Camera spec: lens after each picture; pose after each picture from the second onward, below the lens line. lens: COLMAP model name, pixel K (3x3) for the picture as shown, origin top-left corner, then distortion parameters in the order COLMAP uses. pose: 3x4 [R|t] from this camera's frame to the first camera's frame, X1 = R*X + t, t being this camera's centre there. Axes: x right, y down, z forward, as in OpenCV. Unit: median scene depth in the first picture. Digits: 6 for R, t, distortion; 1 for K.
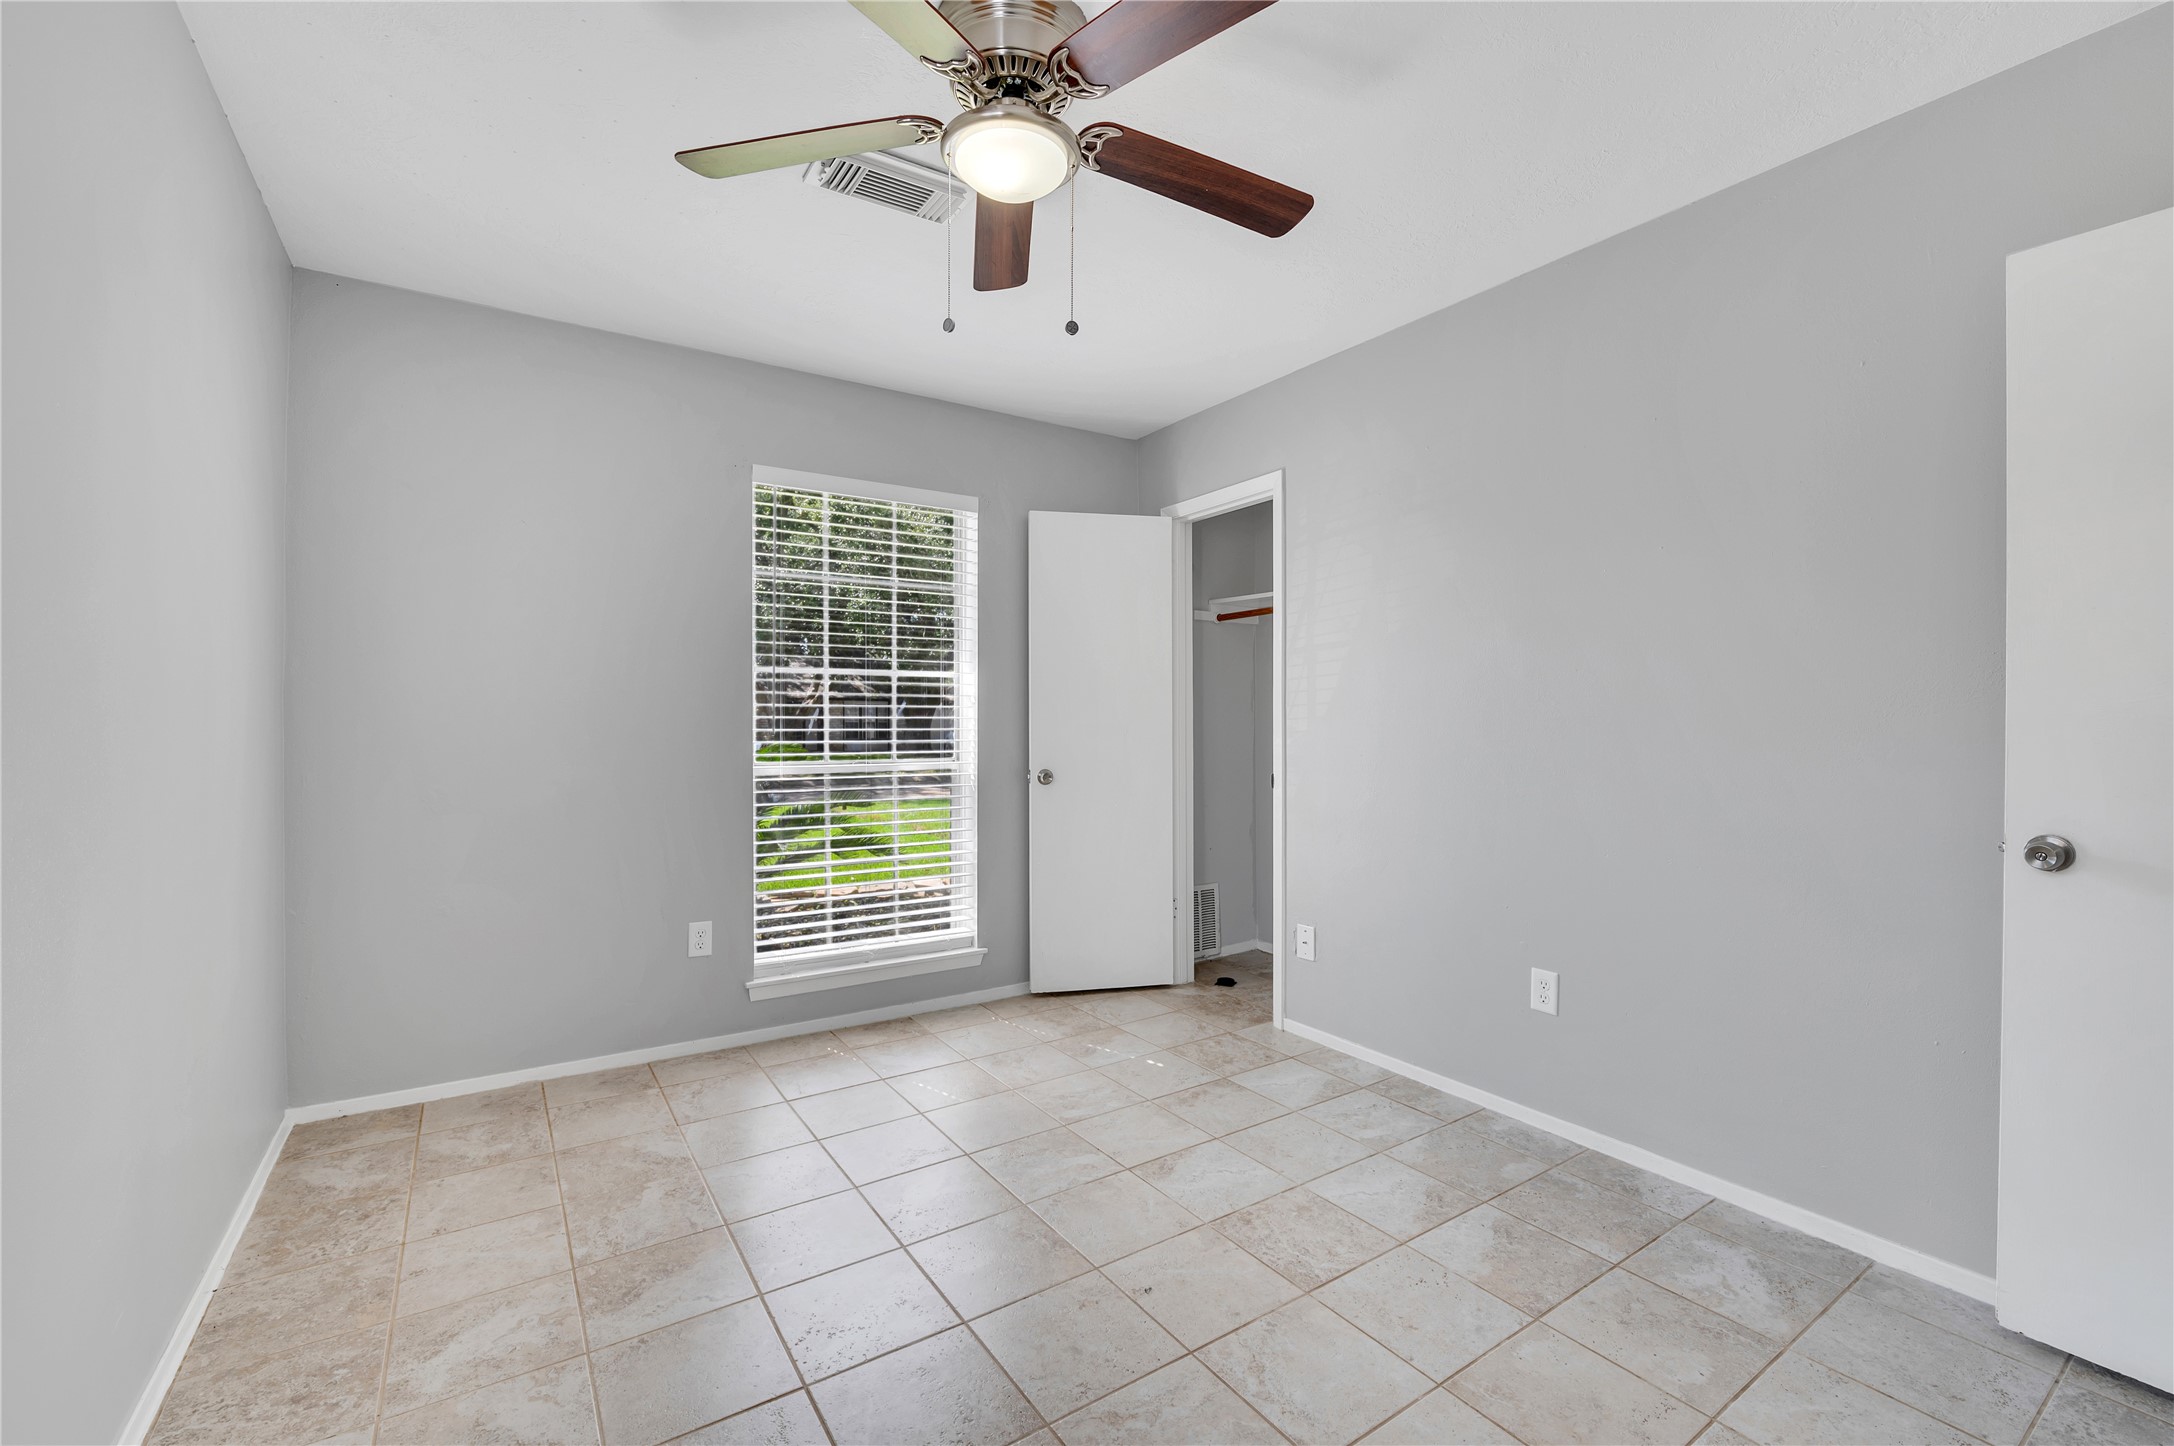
lens RADIAL K [[906.6, 0, 1088.5], [0, 906.6, 717.5], [0, 0, 1]] dist [-0.009651, 0.000220]
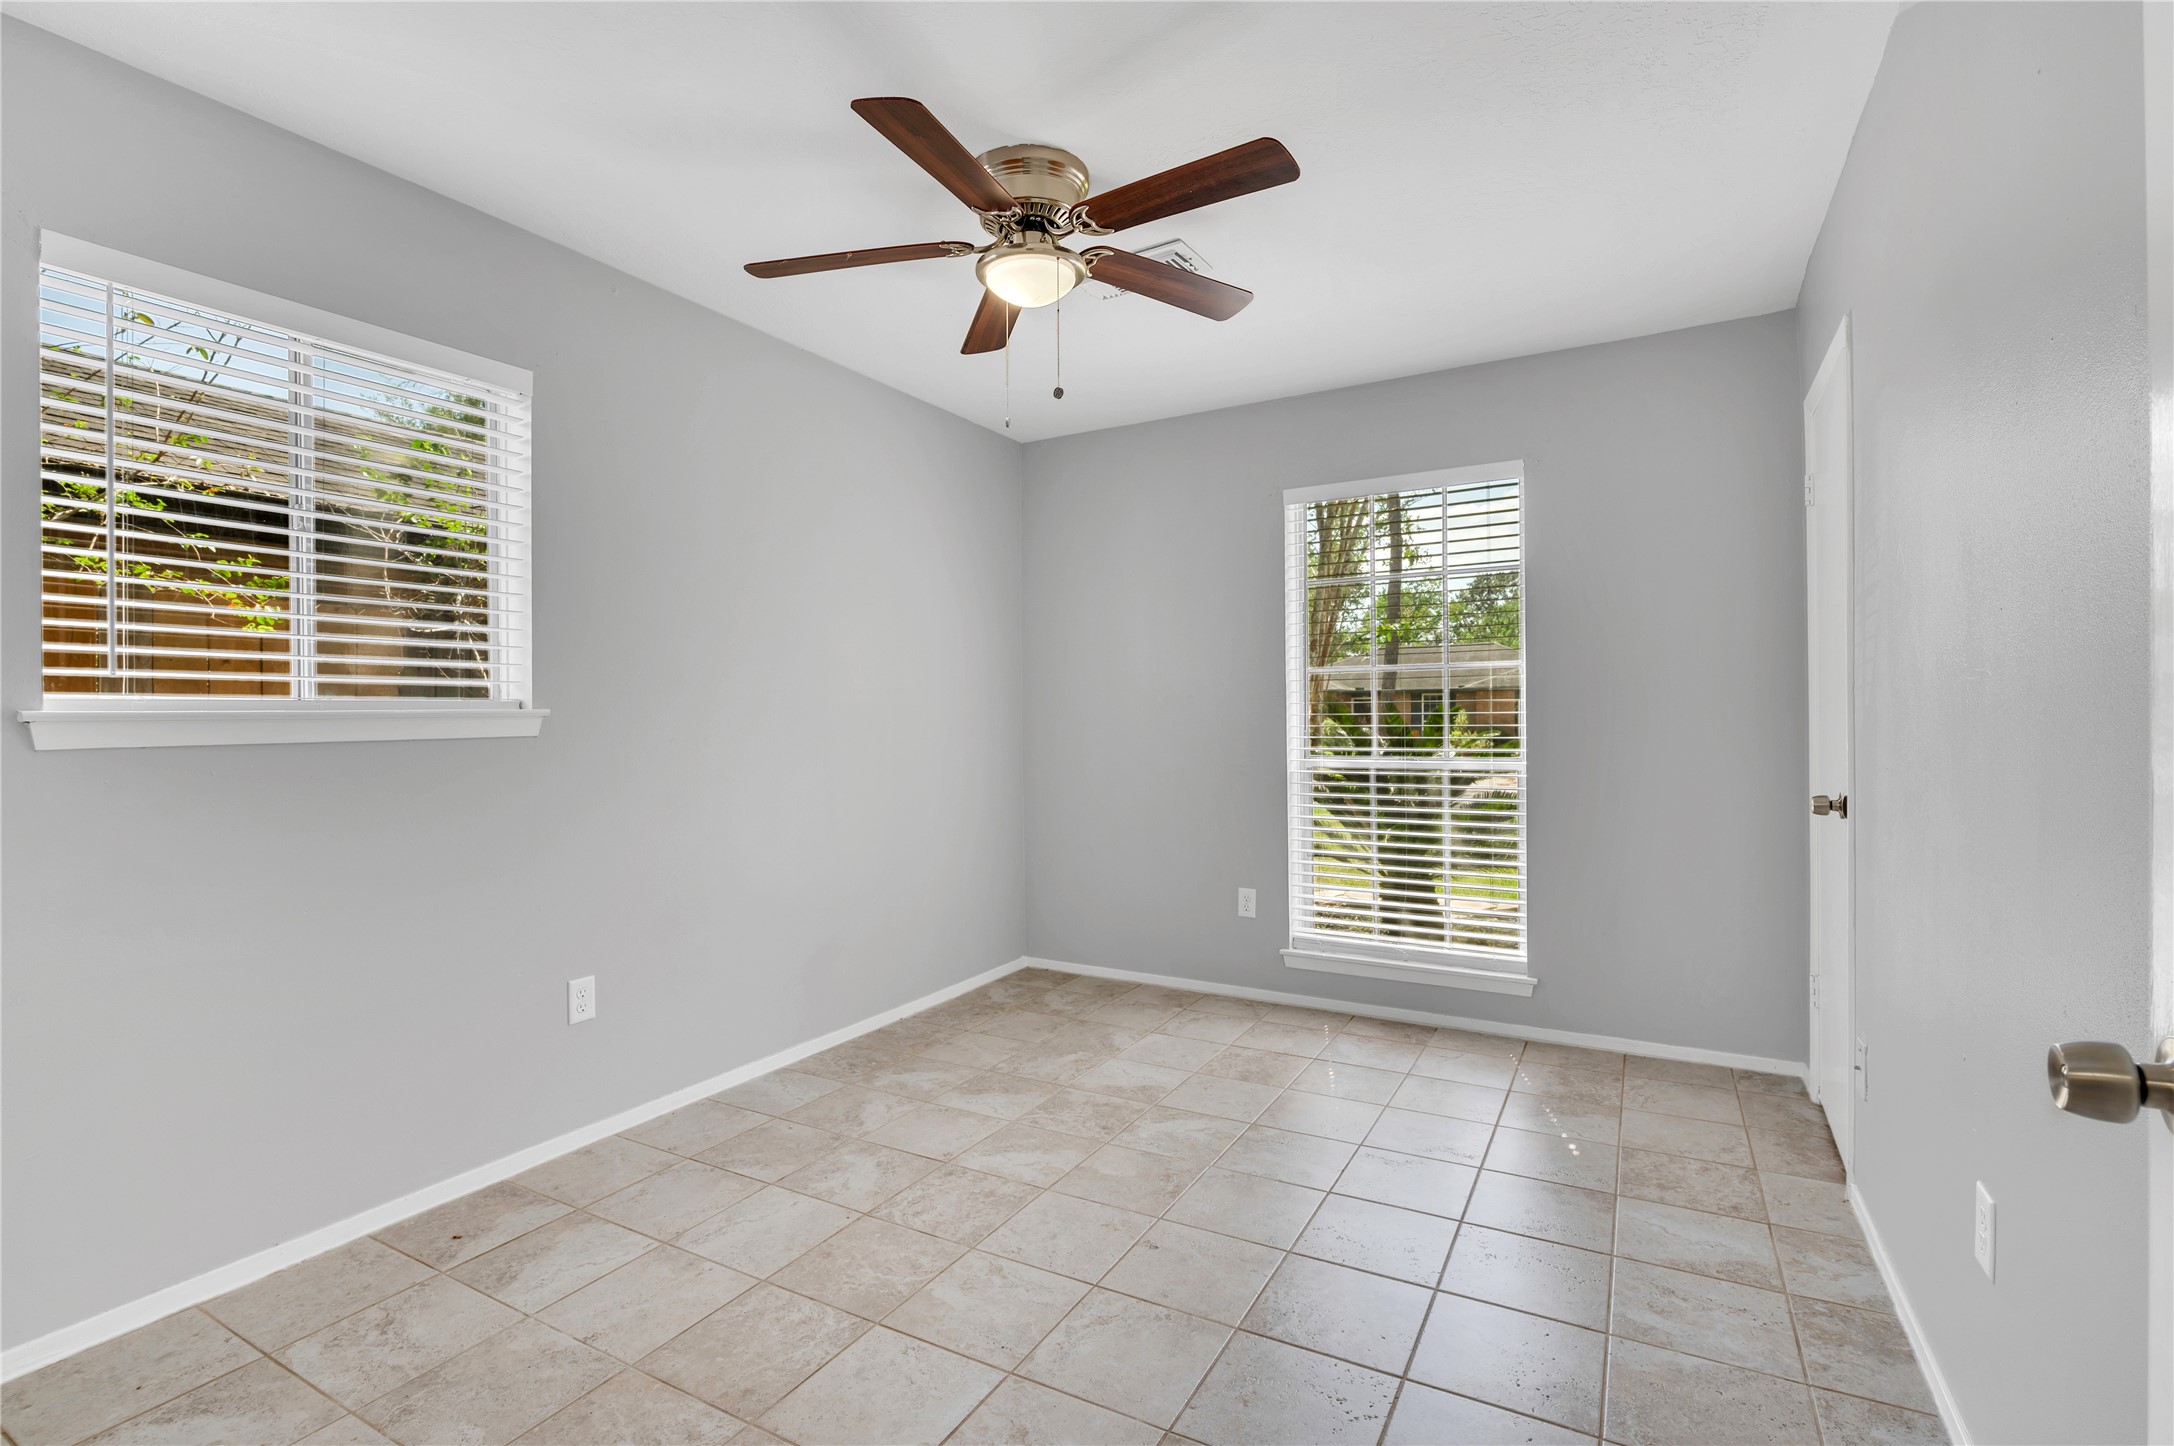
lens RADIAL K [[987.0, 0, 1091.7], [0, 987.0, 726.2], [0, 0, 1]] dist [-0.013386, -0.000520]
pose [[0.455647, 0.003275, -0.890155, 0.672932], [0.012940, 0.999863, 0.010302, -0.002278], [0.890067, -0.016213, 0.455542, 0.253523]]
